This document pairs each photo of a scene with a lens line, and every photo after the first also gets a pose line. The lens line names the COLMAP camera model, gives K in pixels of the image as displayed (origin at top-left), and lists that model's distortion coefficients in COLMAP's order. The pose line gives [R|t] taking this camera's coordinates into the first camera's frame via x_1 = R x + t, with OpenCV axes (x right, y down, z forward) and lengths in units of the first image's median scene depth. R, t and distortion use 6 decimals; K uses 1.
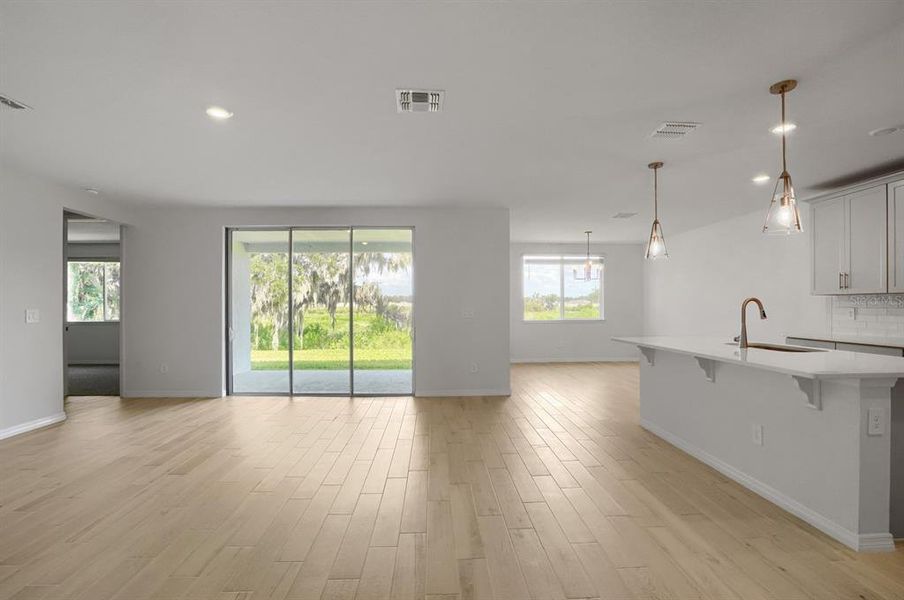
lens RADIAL K [[427.8, 0, 449.0], [0, 427.8, 302.8], [0, 0, 1]] dist [-0.024704, 0.008443]
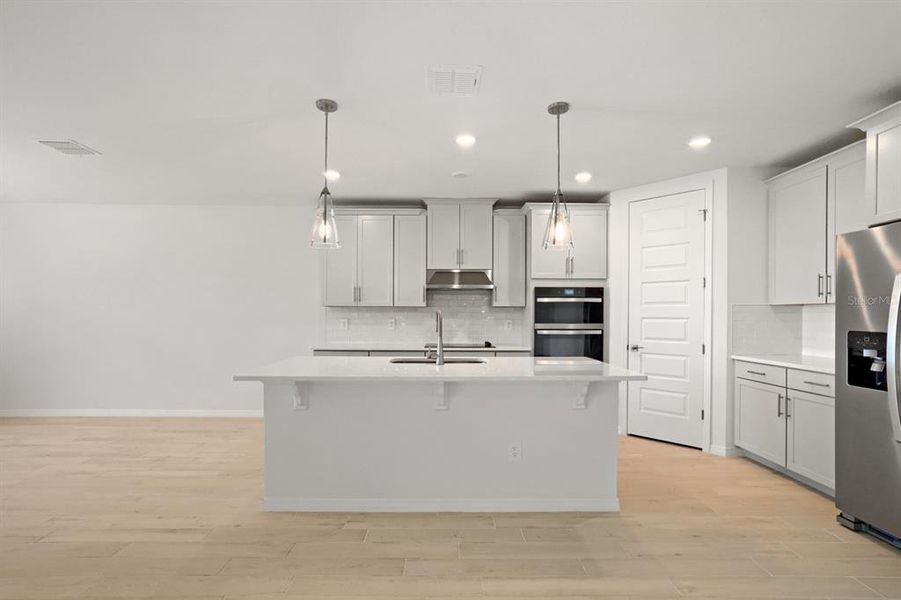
lens RADIAL K [[426.3, 0, 446.2], [0, 426.3, 318.7], [0, 0, 1]] dist [-0.024704, 0.008443]
pose [[0.039813, -0.008135, 0.999174, -0.022732], [-0.005950, 0.999947, 0.008379, 0.000168], [-0.999189, -0.006279, 0.039763, 0.104878]]
